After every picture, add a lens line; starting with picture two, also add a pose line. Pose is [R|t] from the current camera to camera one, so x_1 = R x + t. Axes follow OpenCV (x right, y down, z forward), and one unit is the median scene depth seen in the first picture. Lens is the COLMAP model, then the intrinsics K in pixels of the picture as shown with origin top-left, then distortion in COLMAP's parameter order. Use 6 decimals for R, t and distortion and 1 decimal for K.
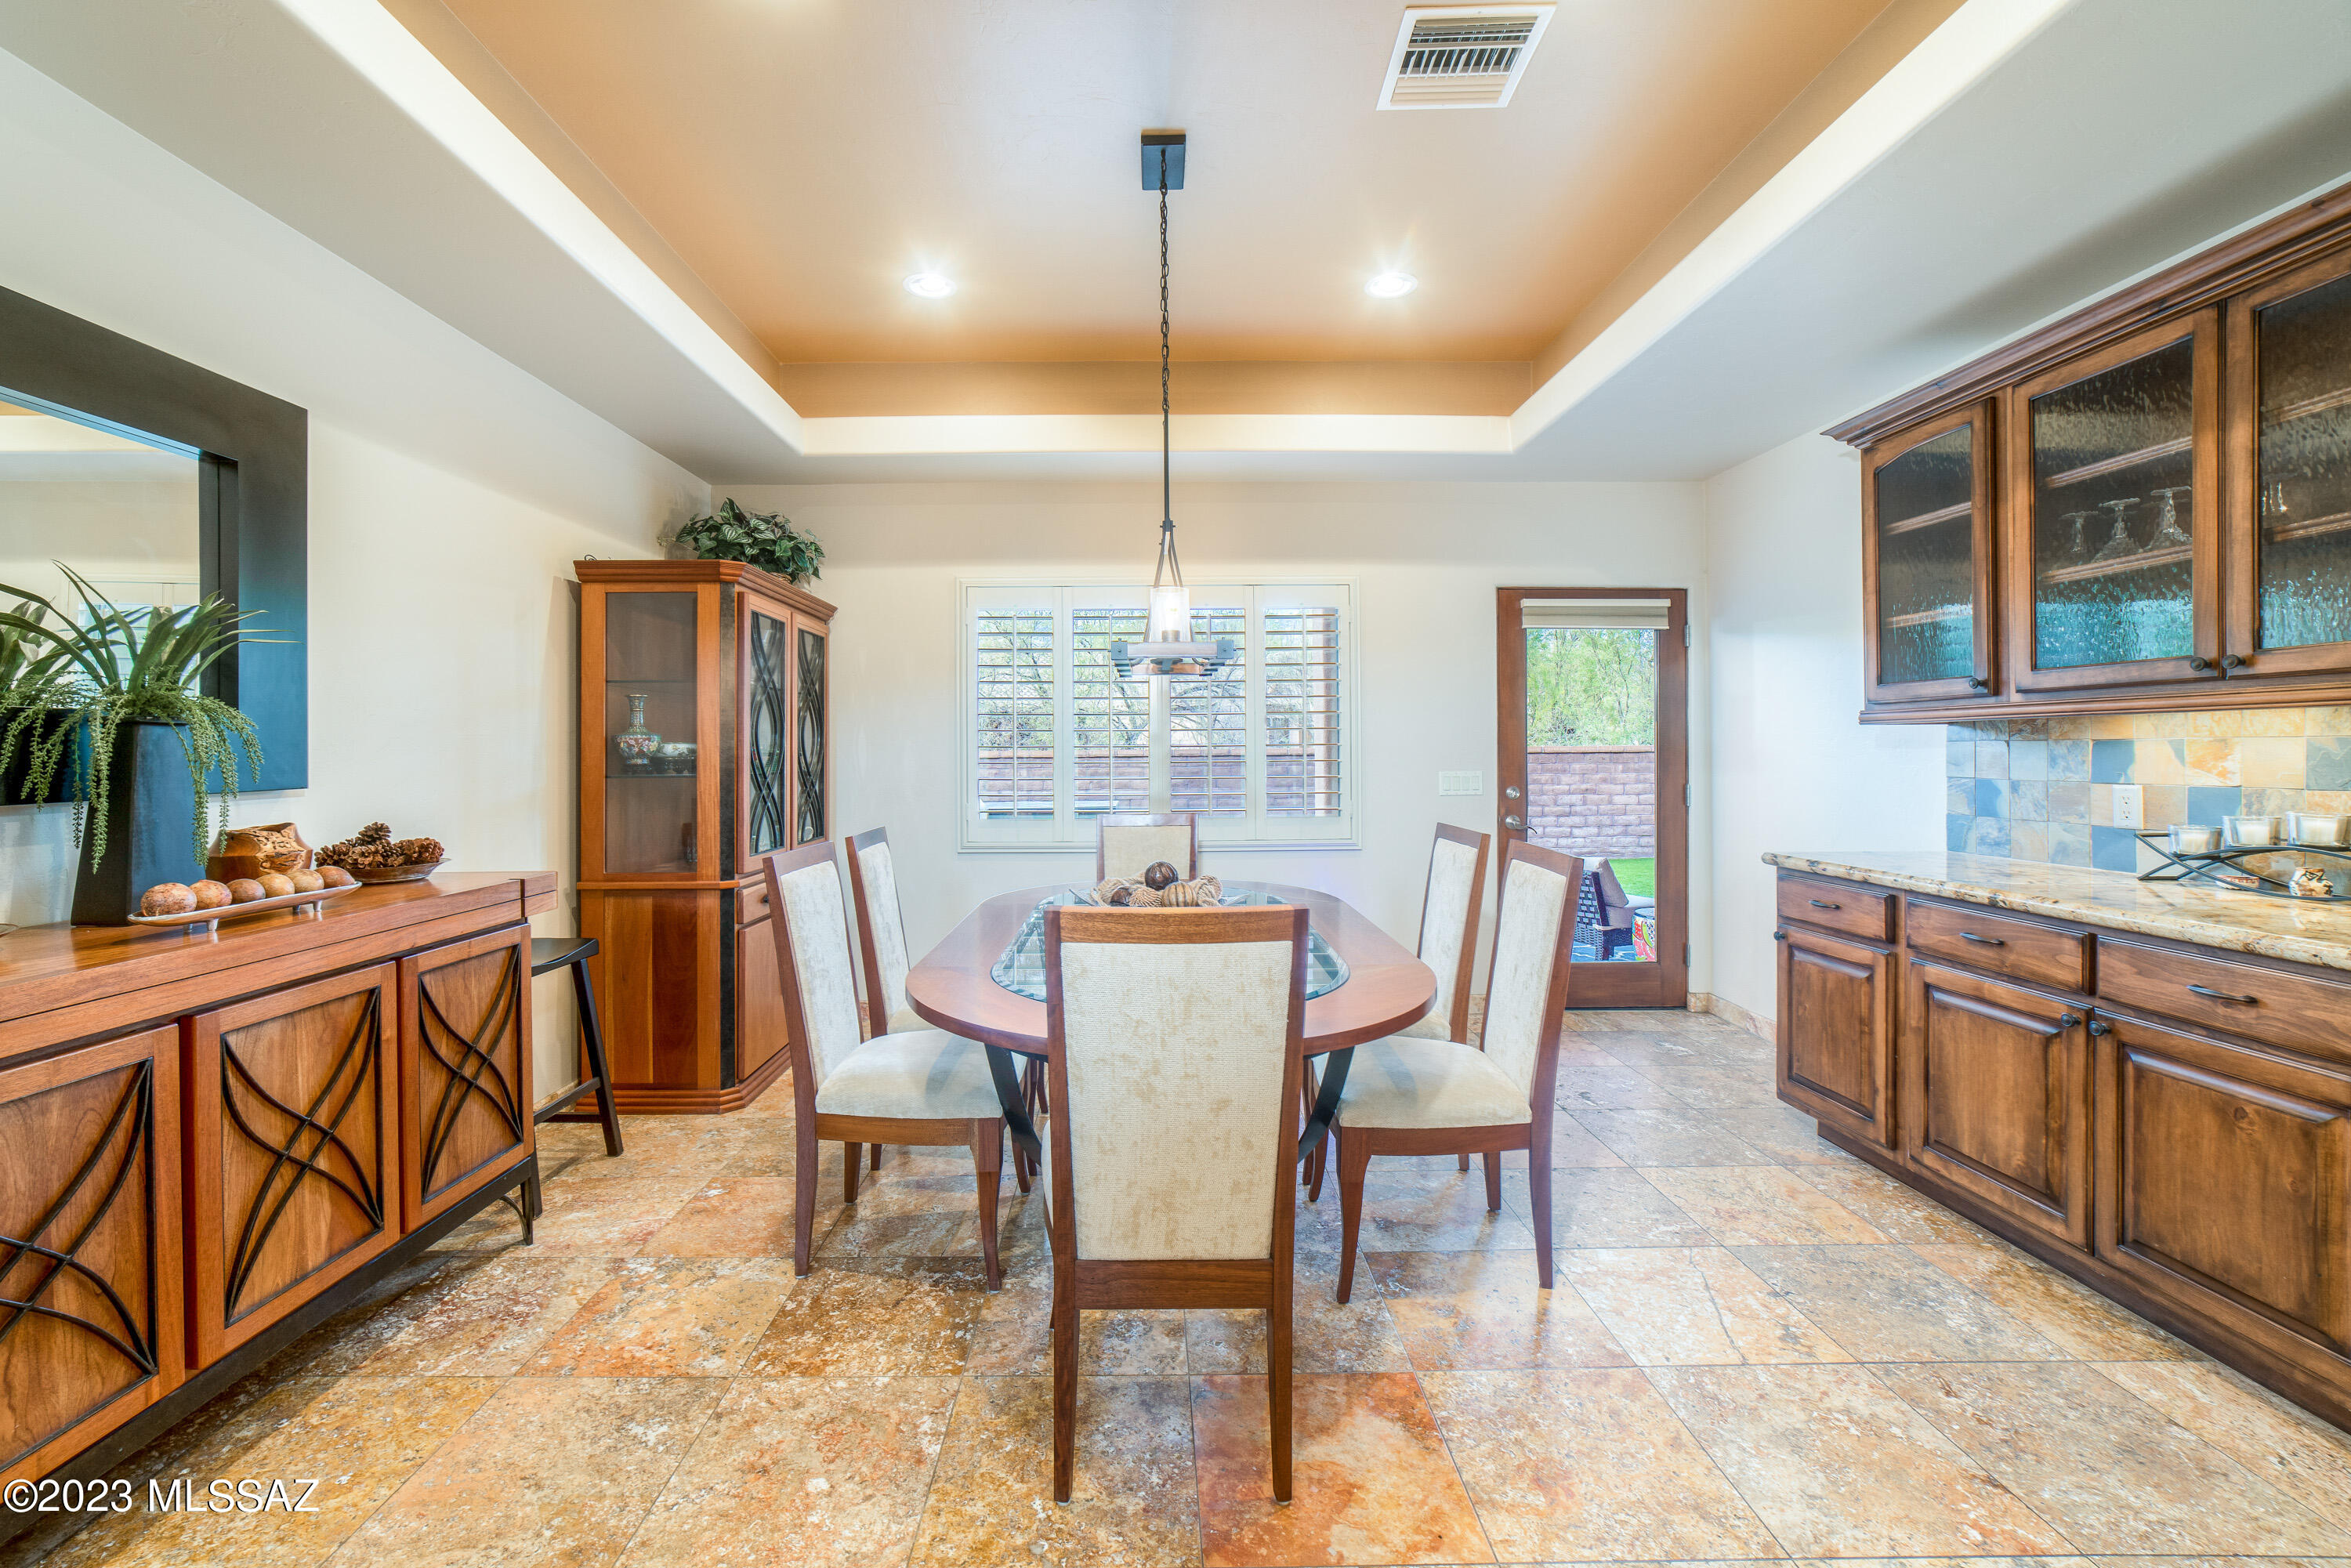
lens RADIAL K [[892.4, 0, 1128.7], [0, 892.4, 798.8], [0, 0, 1]] dist [-0.007607, -0.000068]
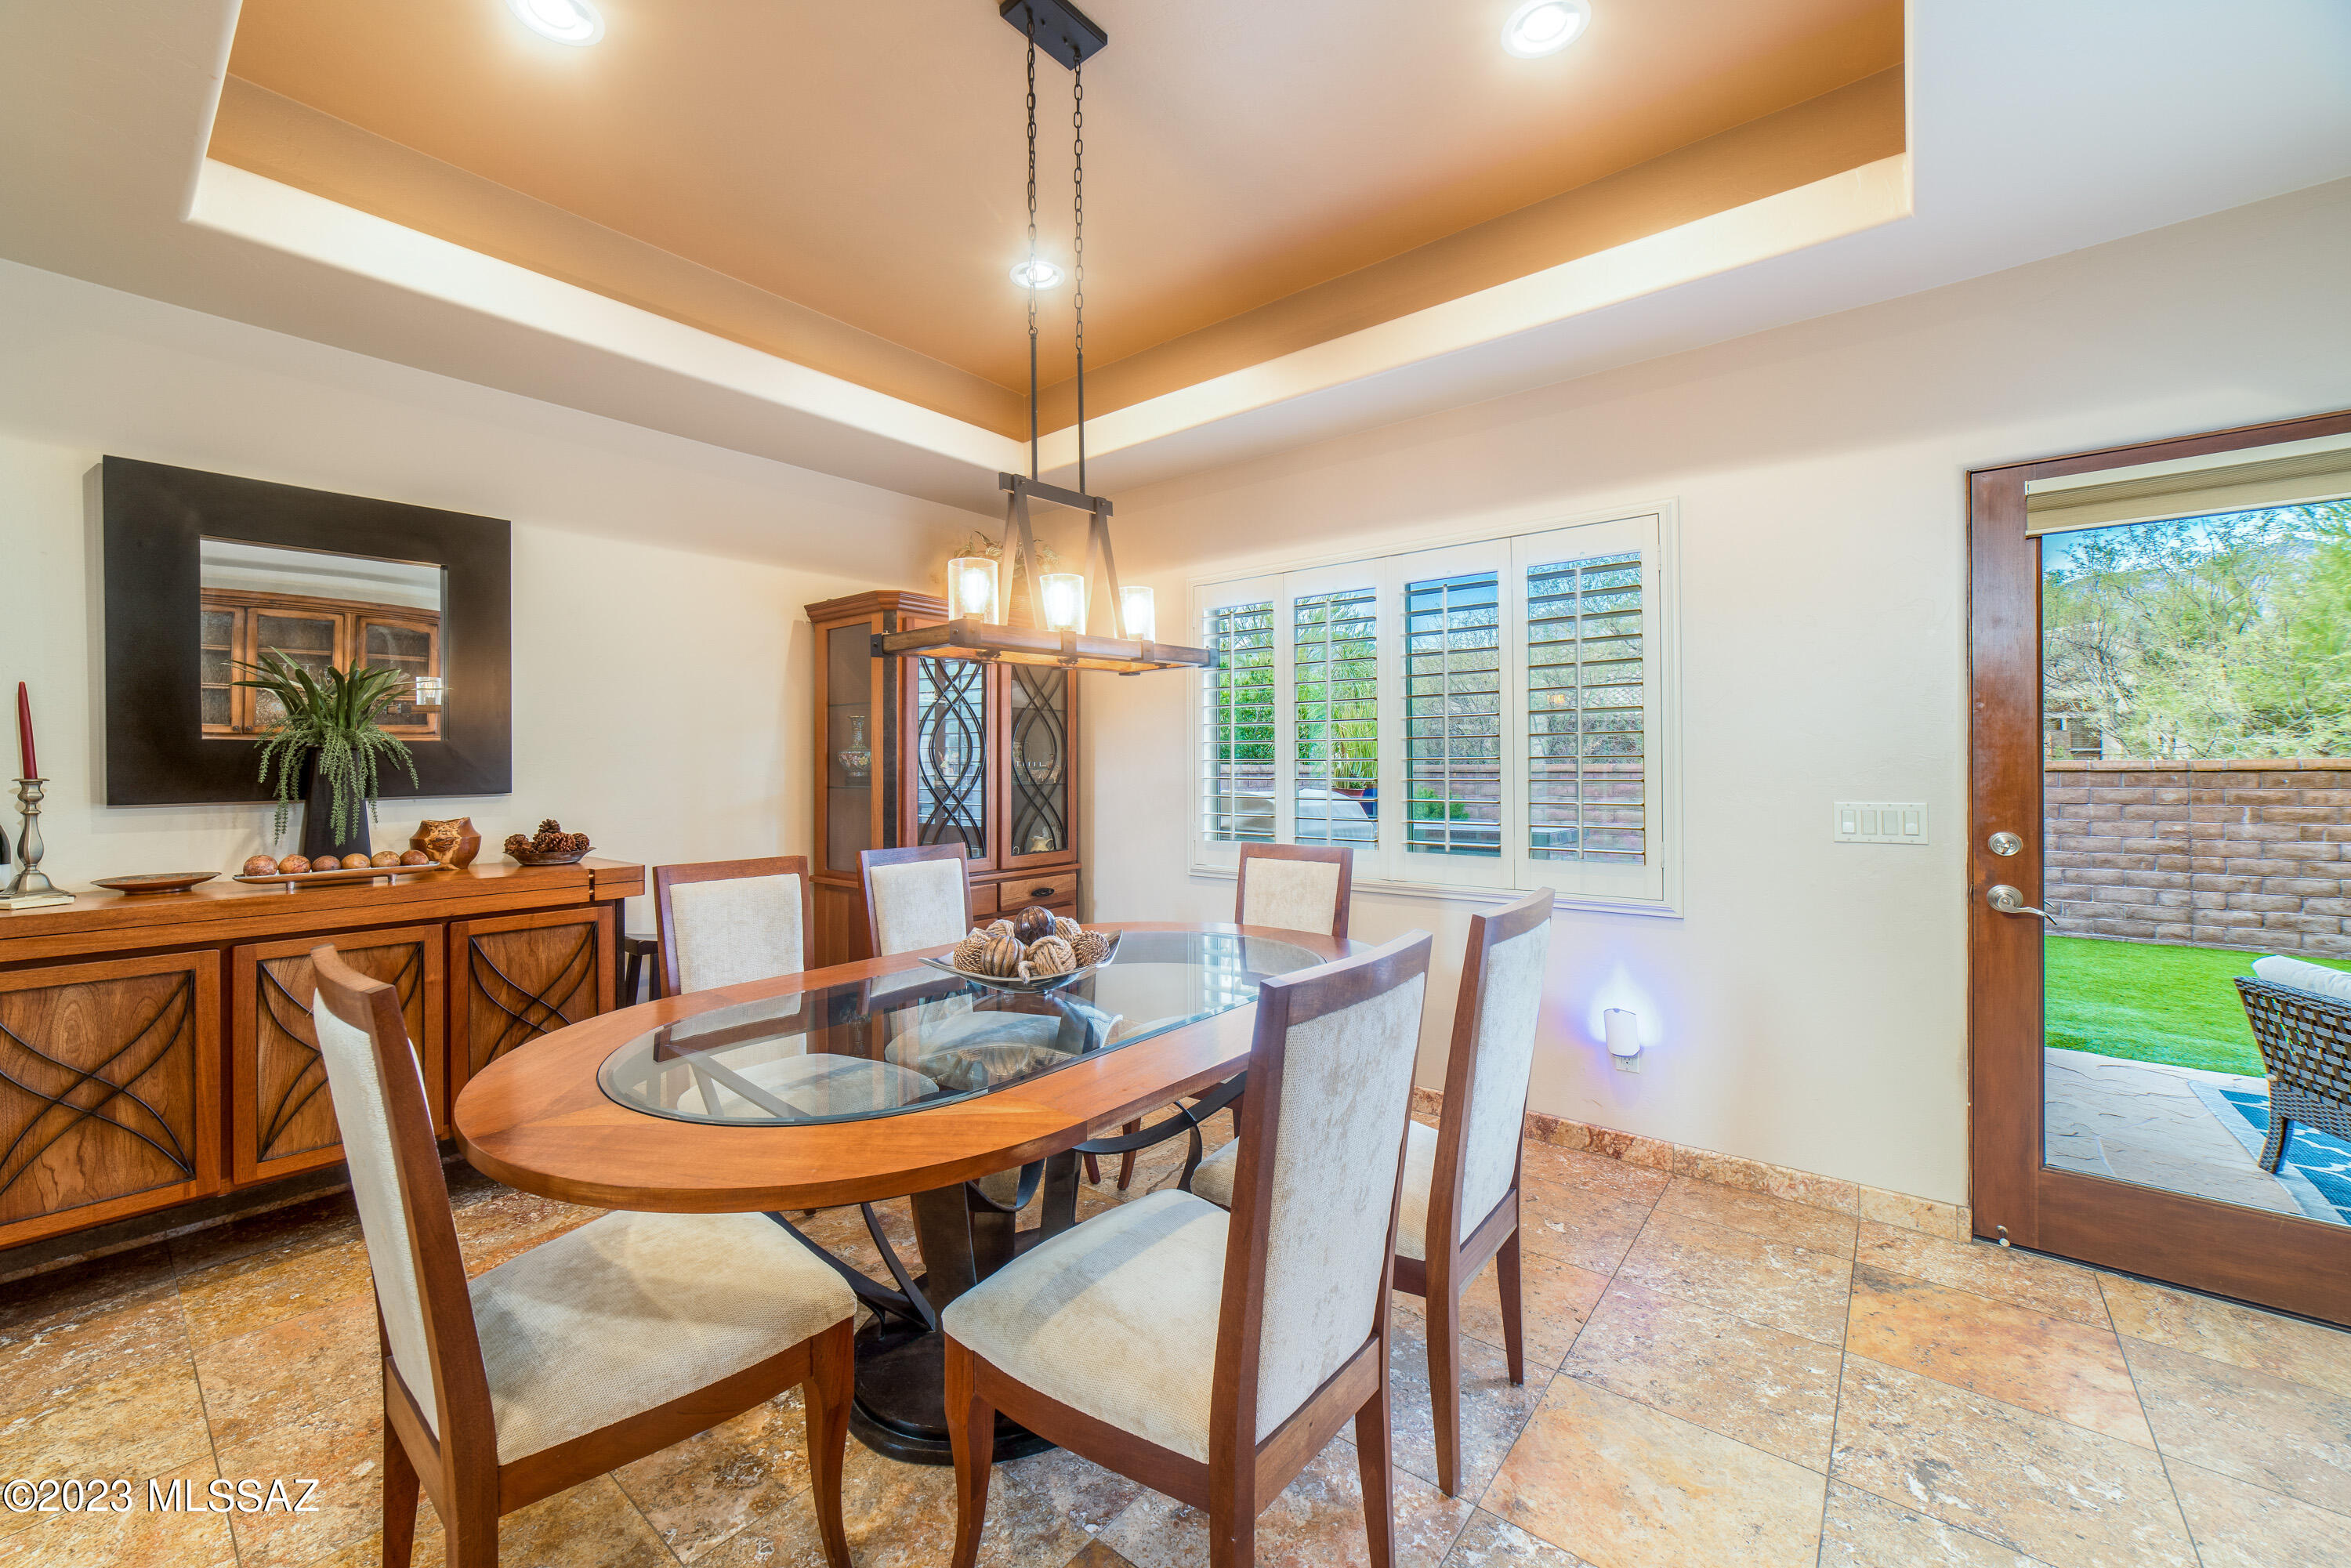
lens RADIAL K [[892.4, 0, 1128.7], [0, 892.4, 798.8], [0, 0, 1]] dist [-0.007607, -0.000068]
pose [[0.785897, 0.023844, -0.617898, 0.971567], [-0.031372, 0.999507, -0.001332, -0.043673], [0.617562, 0.020431, 0.786257, 0.706080]]
